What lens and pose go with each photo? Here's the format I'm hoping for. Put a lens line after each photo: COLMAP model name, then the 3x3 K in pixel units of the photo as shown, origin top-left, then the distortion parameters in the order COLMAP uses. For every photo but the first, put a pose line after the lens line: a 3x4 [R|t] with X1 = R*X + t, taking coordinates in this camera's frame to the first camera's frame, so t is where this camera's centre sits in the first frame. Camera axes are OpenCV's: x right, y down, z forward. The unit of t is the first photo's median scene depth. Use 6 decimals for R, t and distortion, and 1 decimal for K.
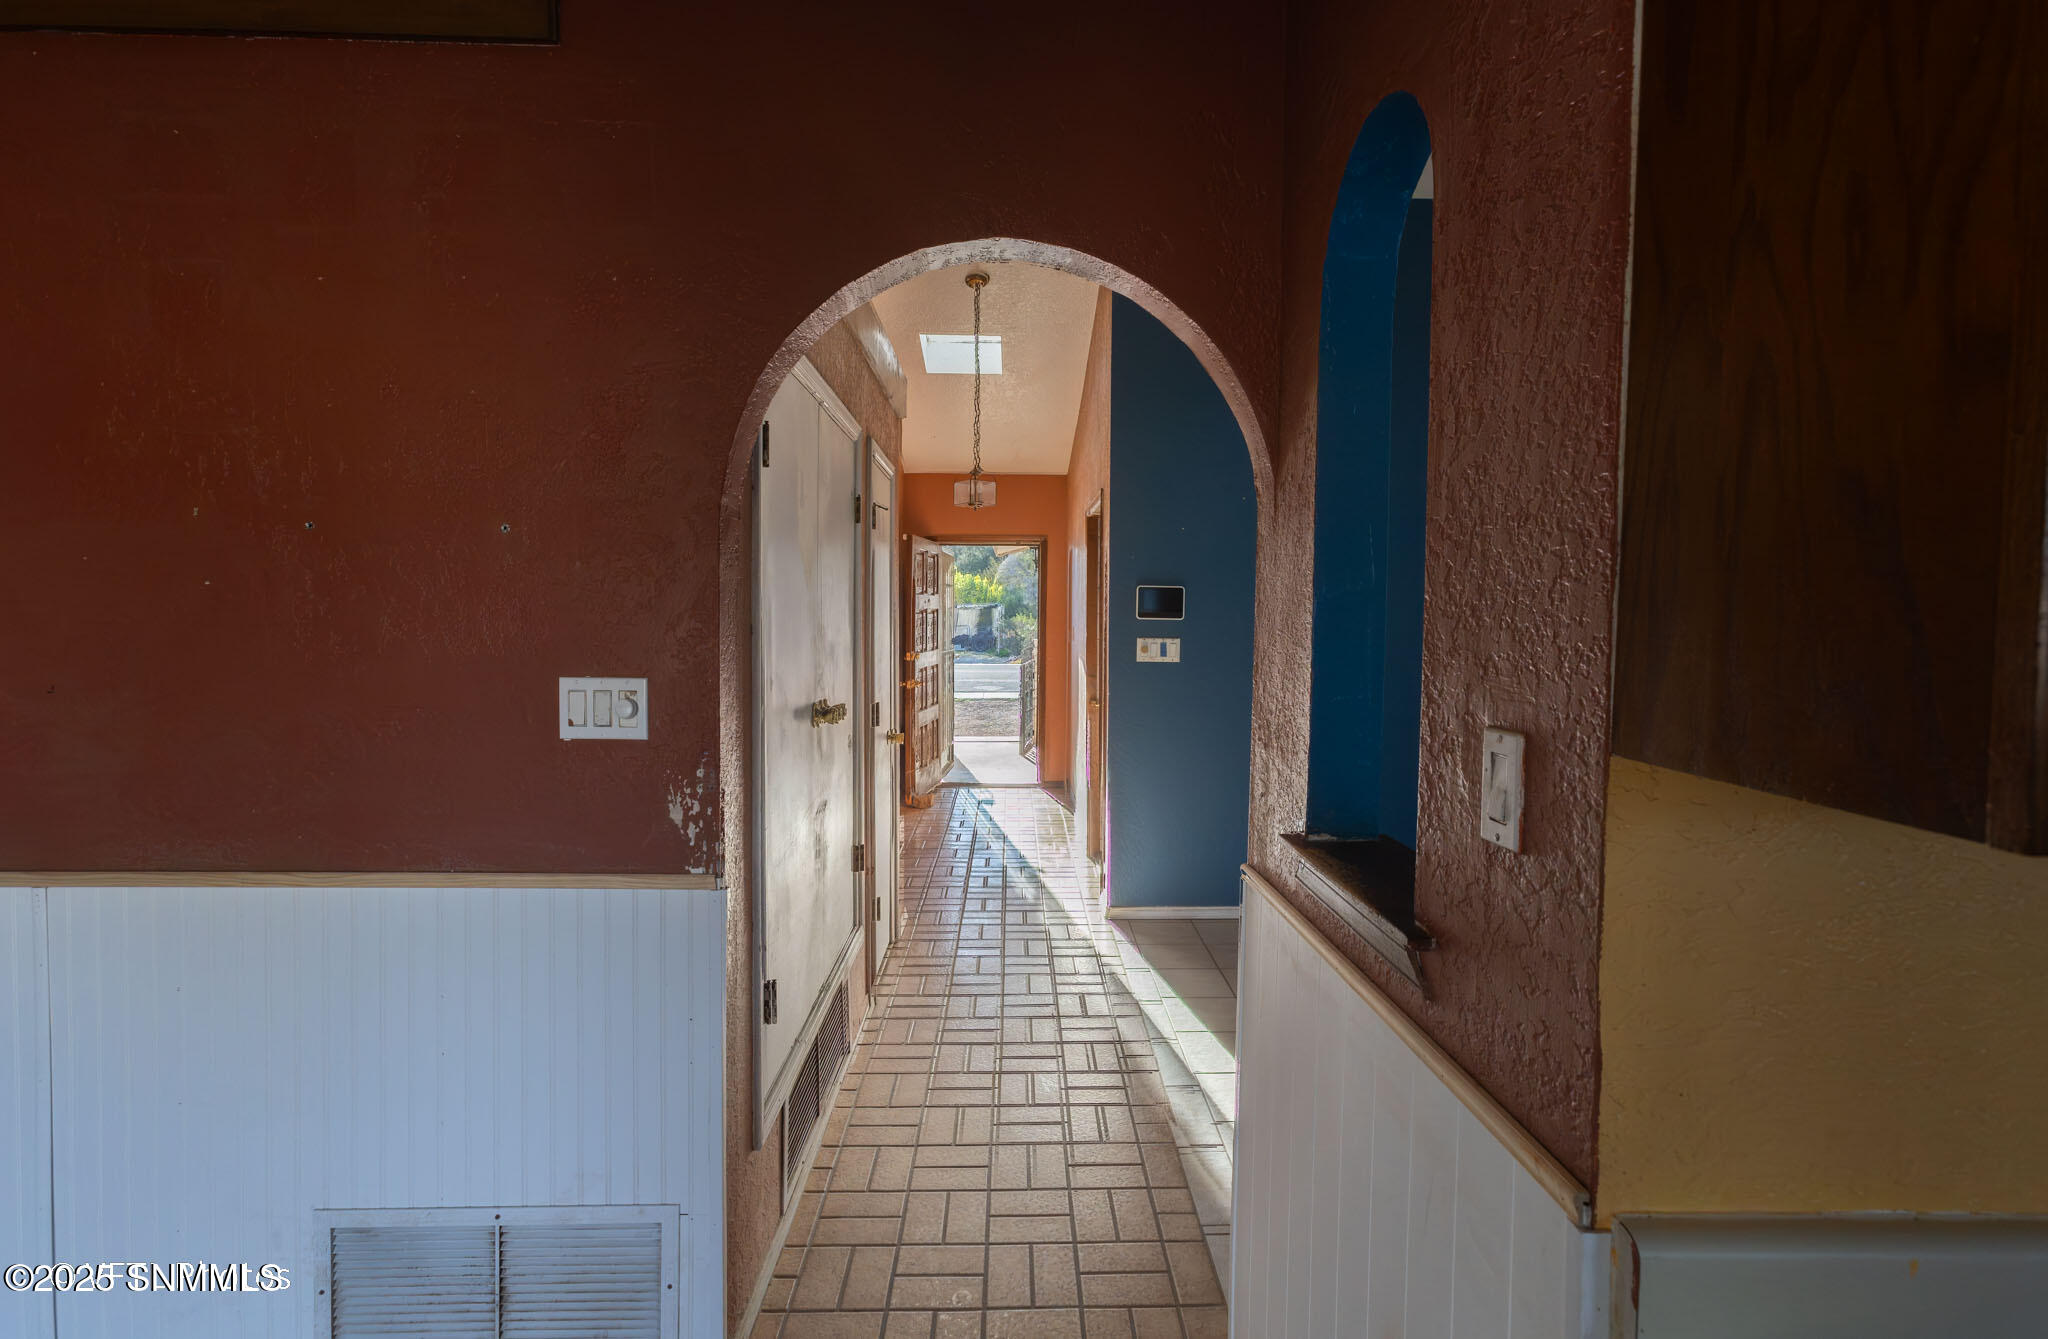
lens RADIAL K [[945.0, 0, 1025.1], [0, 945.0, 663.7], [0, 0, 1]] dist [0.001173, 0.003858]
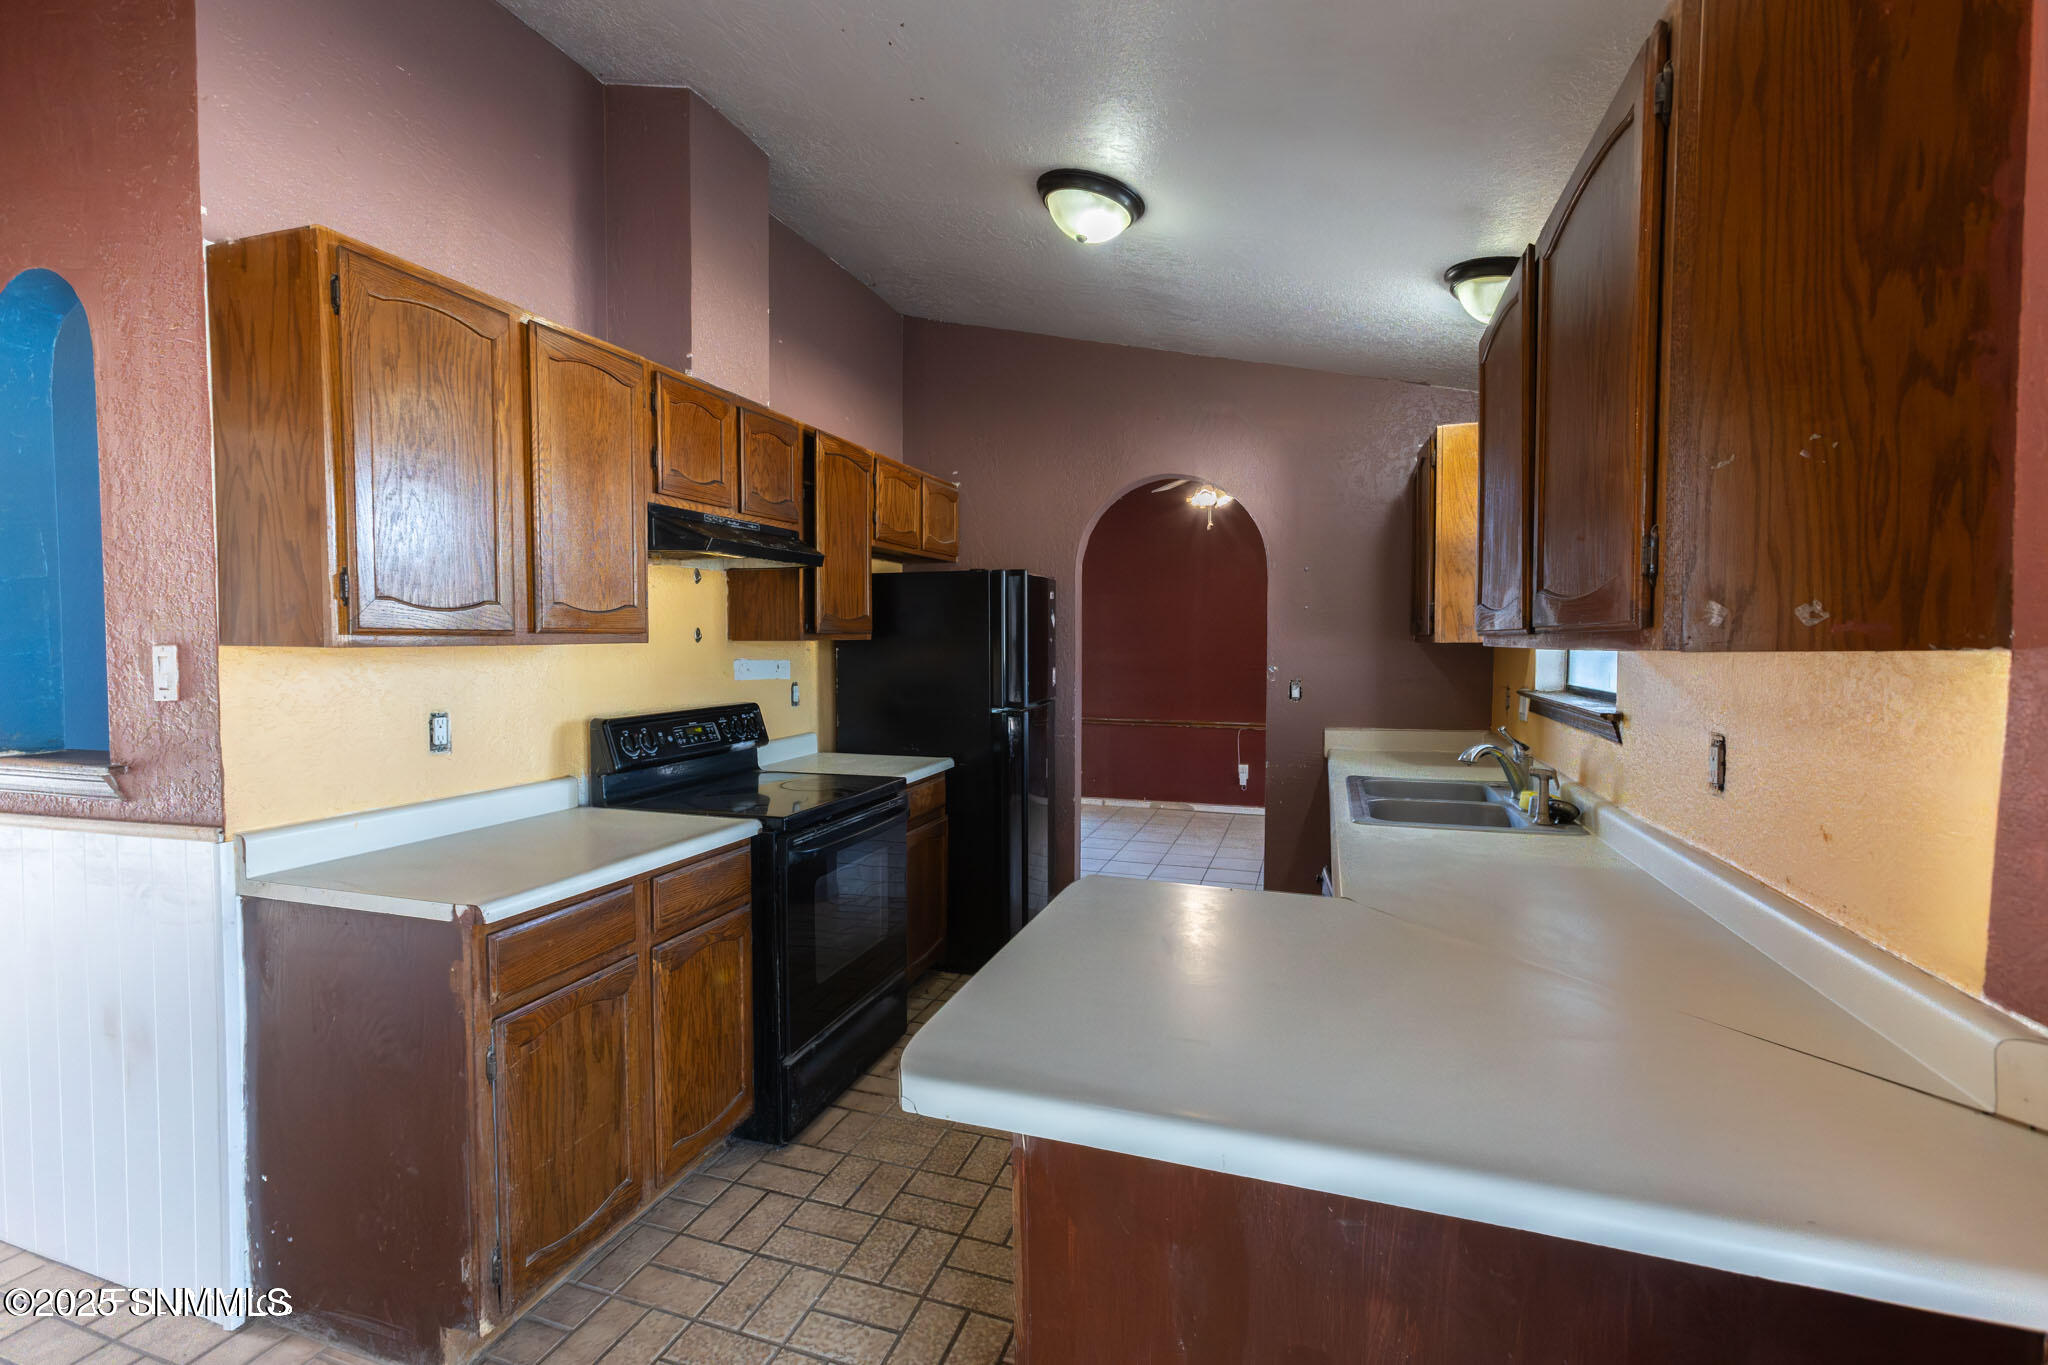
lens RADIAL K [[910.3, 0, 1021.3], [0, 910.3, 677.7], [0, 0, 1]] dist [-0.005510, 0.001076]
pose [[0.330157, -0.045086, 0.942849, -0.766805], [0.046537, 0.998421, 0.031448, 0.170645], [-0.942778, 0.033494, 0.331734, -1.458054]]
